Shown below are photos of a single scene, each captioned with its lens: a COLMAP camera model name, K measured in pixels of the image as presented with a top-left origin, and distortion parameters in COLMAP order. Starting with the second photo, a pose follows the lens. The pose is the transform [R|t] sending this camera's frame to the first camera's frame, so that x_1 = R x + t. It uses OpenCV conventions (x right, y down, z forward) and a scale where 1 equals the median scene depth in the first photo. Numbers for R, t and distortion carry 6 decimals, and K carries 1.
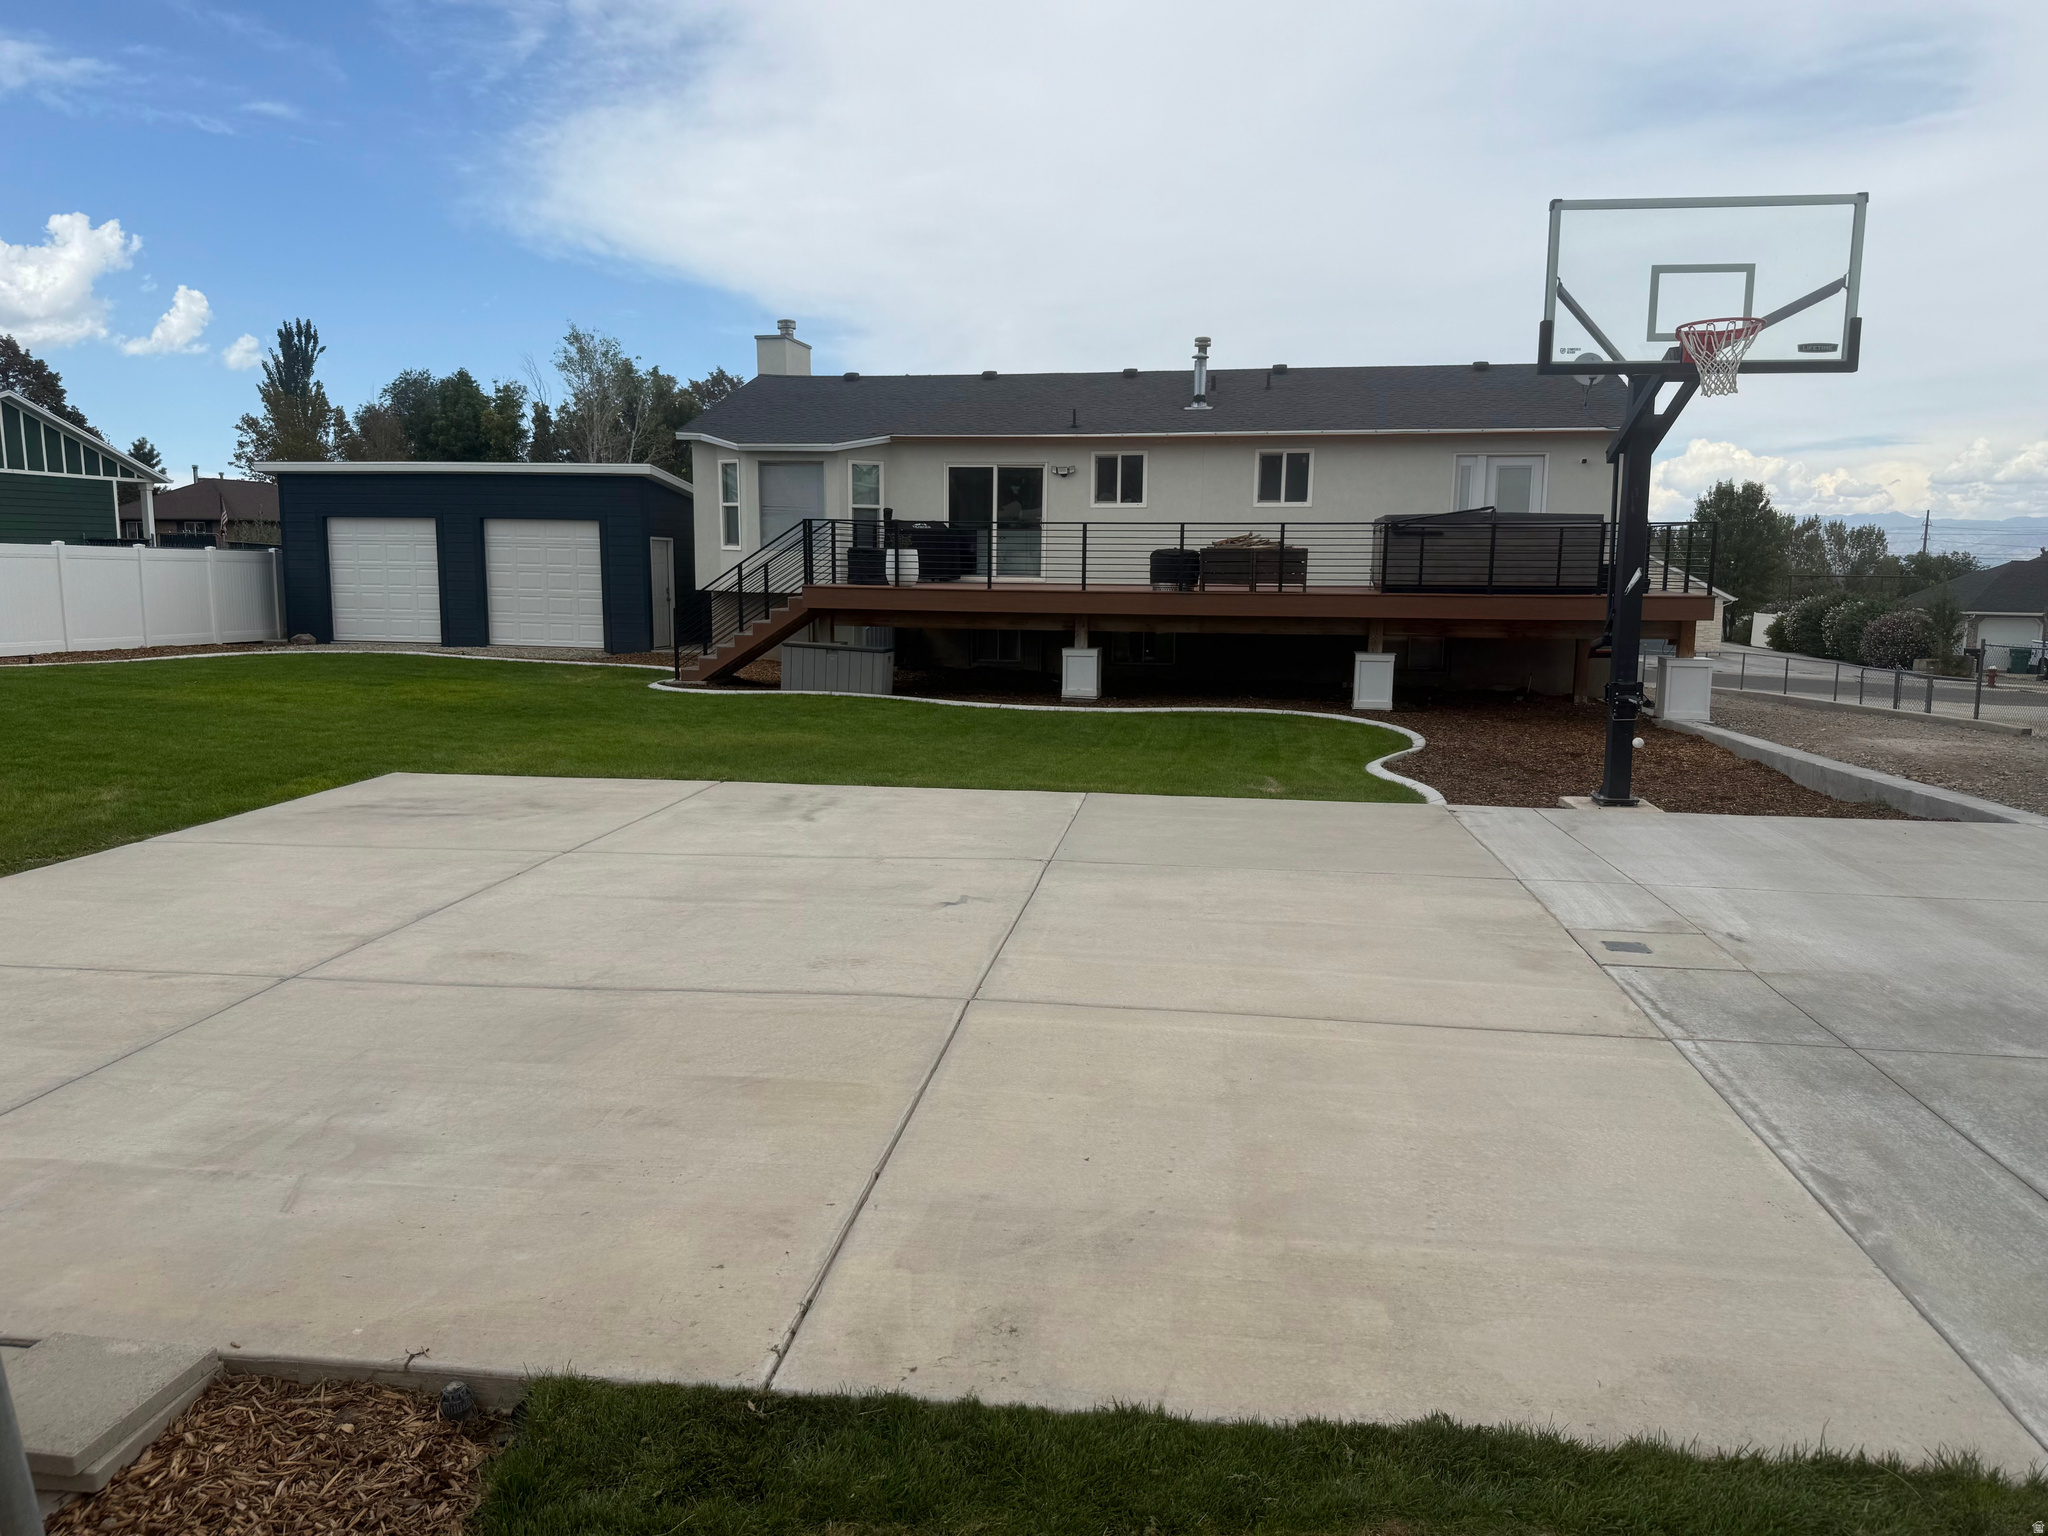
lens RADIAL K [[1470.8, 0, 1024.0], [0, 1470.8, 768.0], [0, 0, 1]] dist [0.093777, -0.108425]
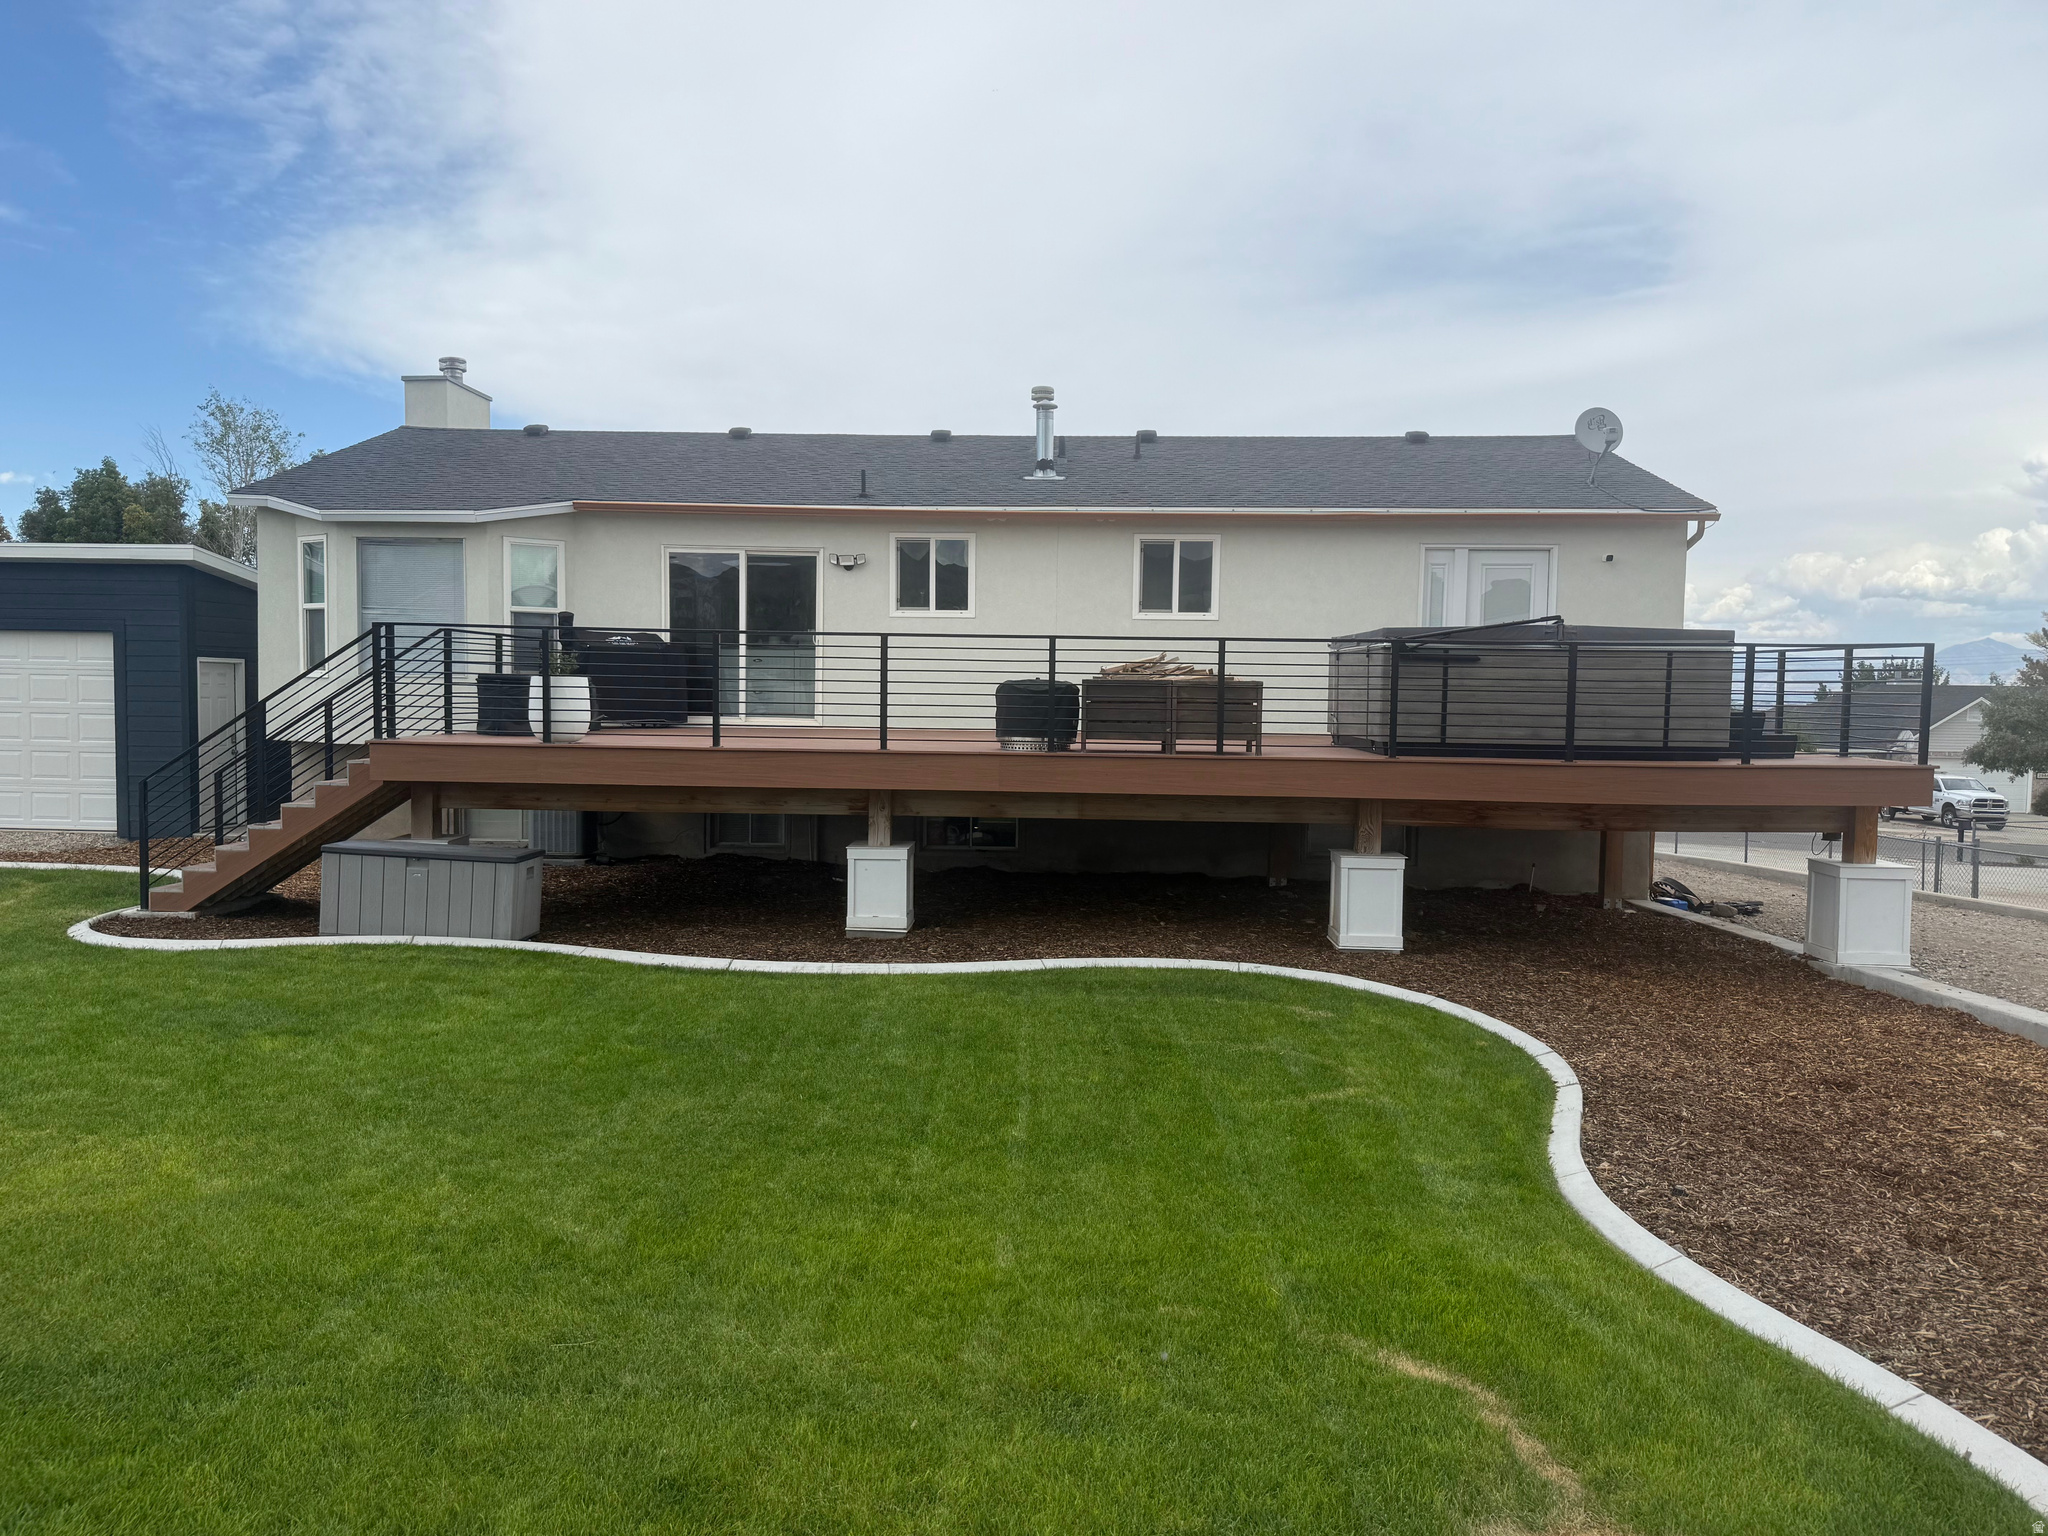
lens RADIAL K [[1470.8, 0, 1024.0], [0, 1470.8, 768.0], [0, 0, 1]] dist [0.093777, -0.108425]
pose [[0.989499, -0.002097, 0.144524, 0.009754], [0.014619, 0.996219, -0.085635, -0.054068], [-0.143798, 0.086848, 0.985789, 0.362794]]
